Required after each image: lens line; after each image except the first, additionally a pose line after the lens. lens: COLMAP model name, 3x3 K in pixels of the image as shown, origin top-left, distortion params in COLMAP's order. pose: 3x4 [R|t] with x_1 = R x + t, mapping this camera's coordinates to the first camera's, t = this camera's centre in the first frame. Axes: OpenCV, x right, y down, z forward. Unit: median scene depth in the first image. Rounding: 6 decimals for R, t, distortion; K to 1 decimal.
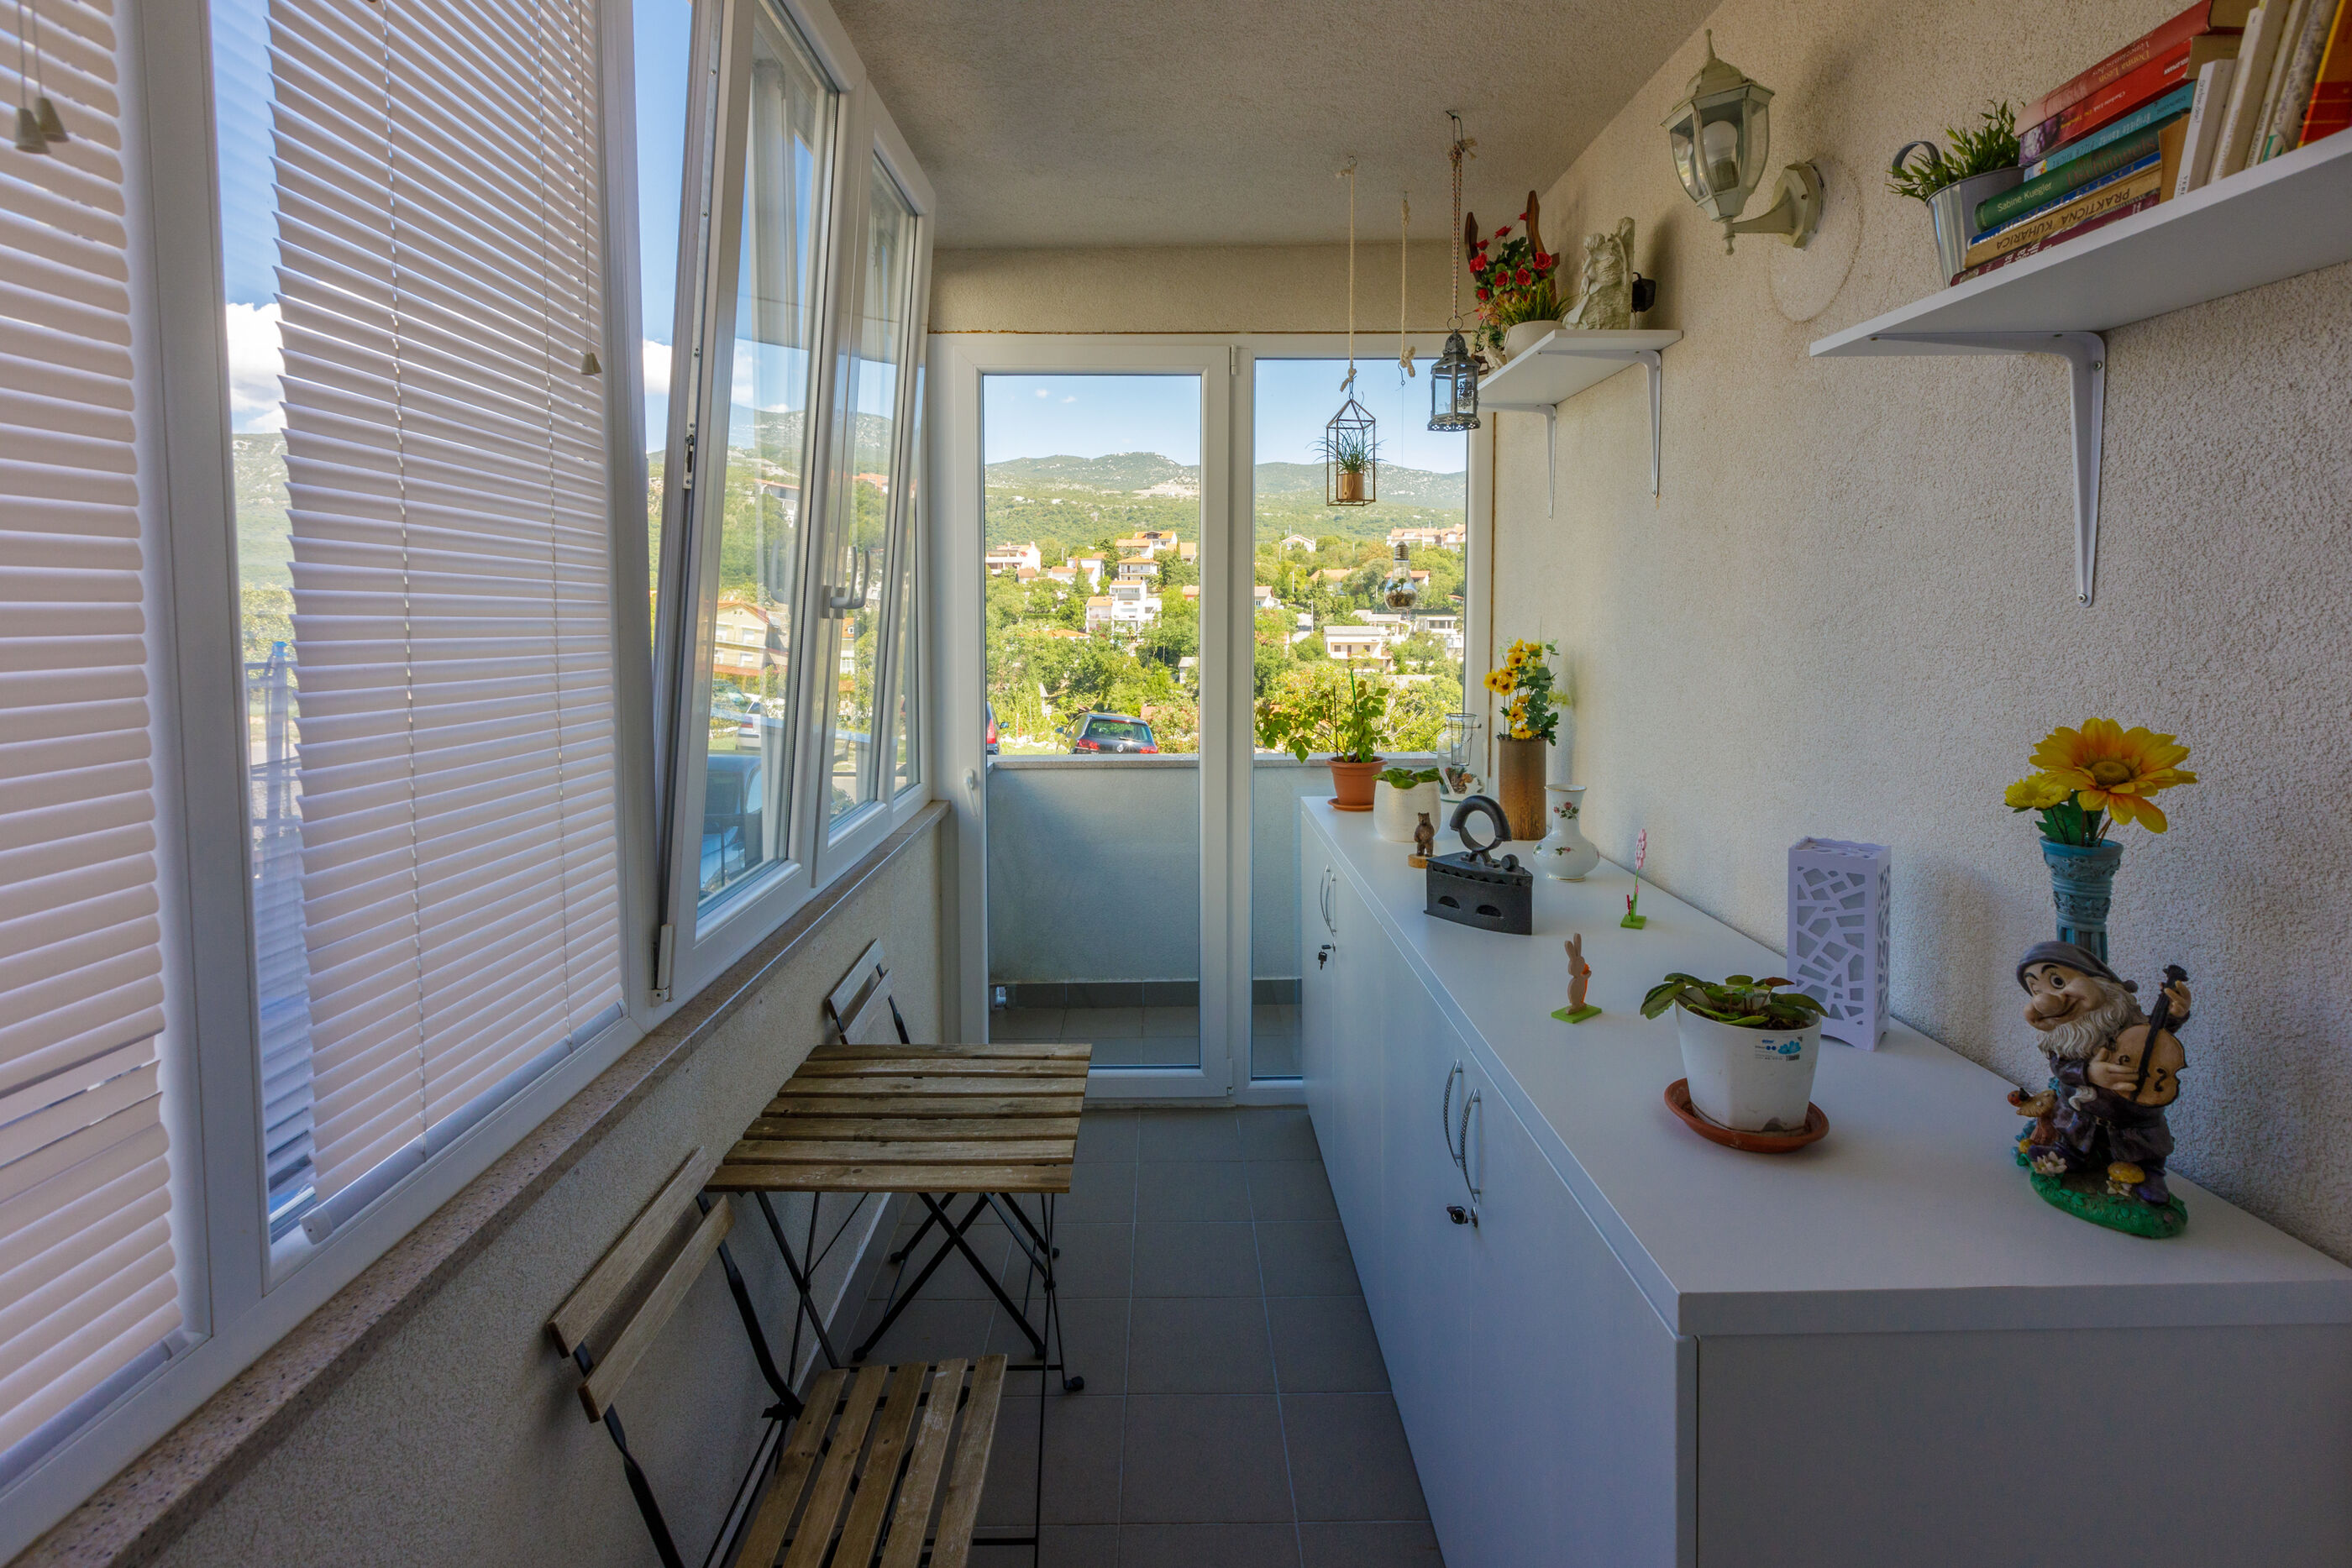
lens RADIAL K [[1063.0, 0, 1172.1], [0, 1063.0, 643.2], [0, 0, 1]] dist [0.004991, -0.001907]
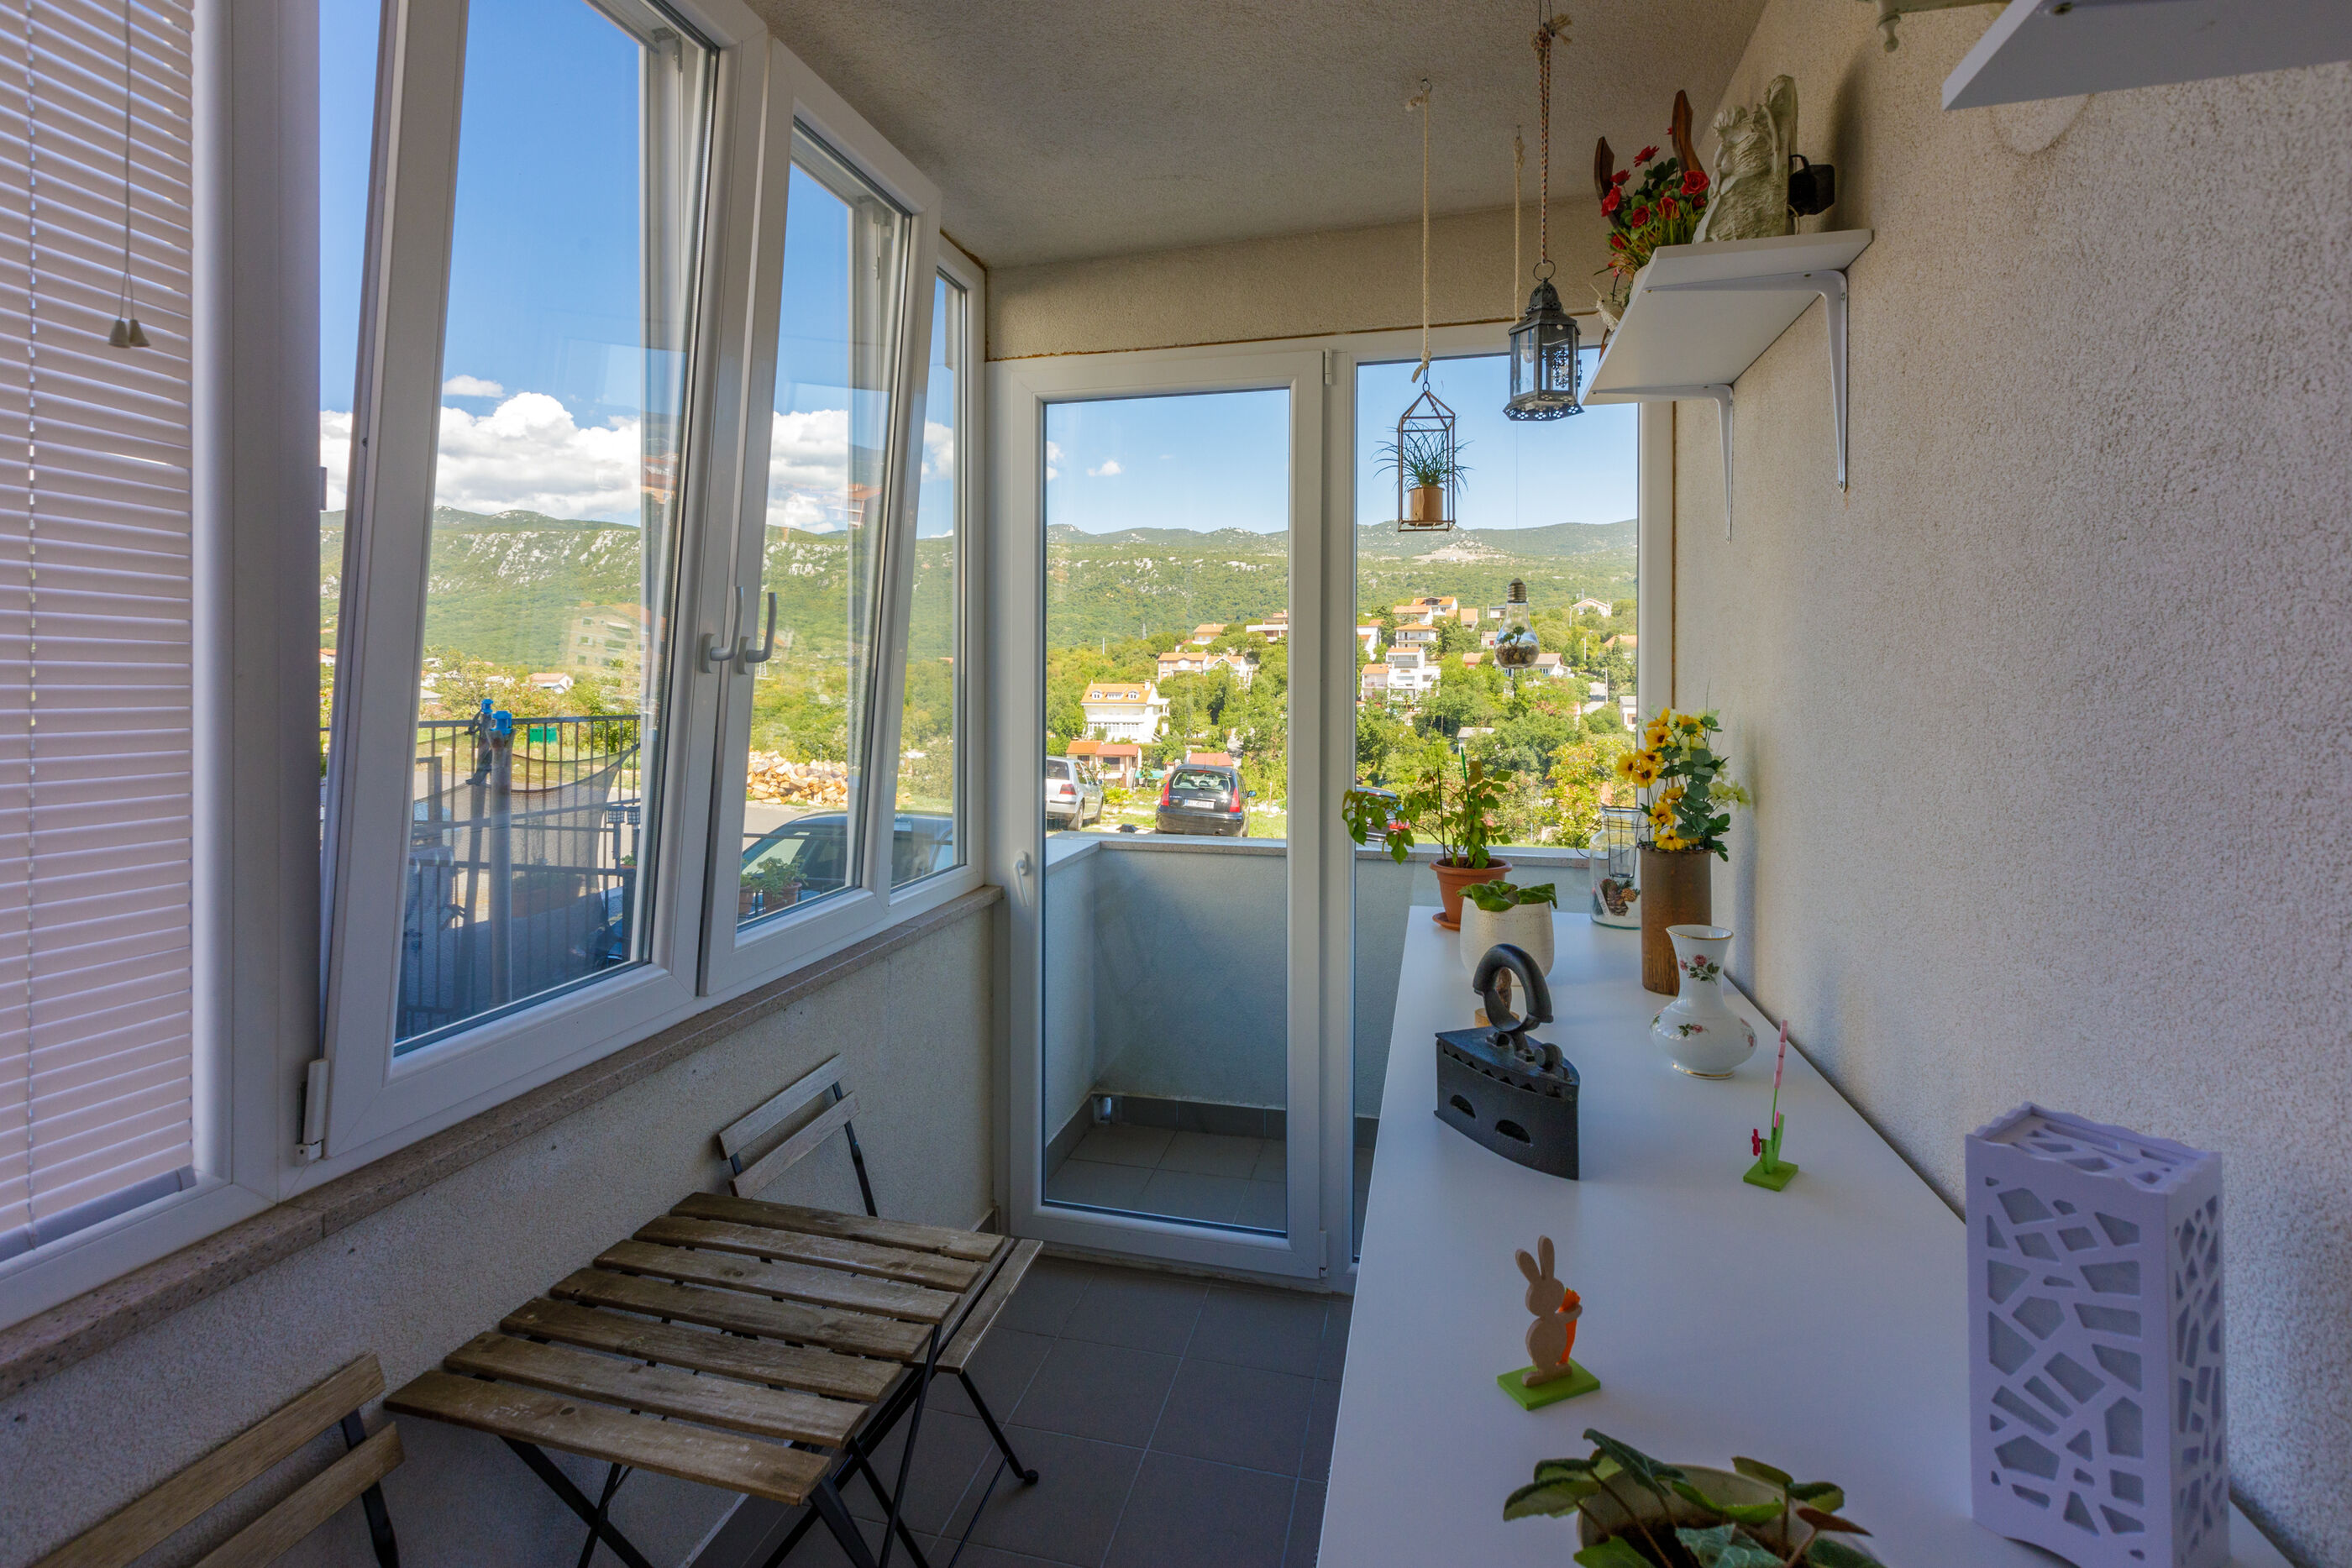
lens RADIAL K [[1063.0, 0, 1172.3], [0, 1063.0, 662.6], [0, 0, 1]] dist [0.004991, -0.001907]
pose [[0.967055, 0.000151, -0.254568, 0.188204], [-0.011679, 0.998973, -0.043773, 0.000601], [0.254300, 0.045304, 0.966064, 0.227010]]
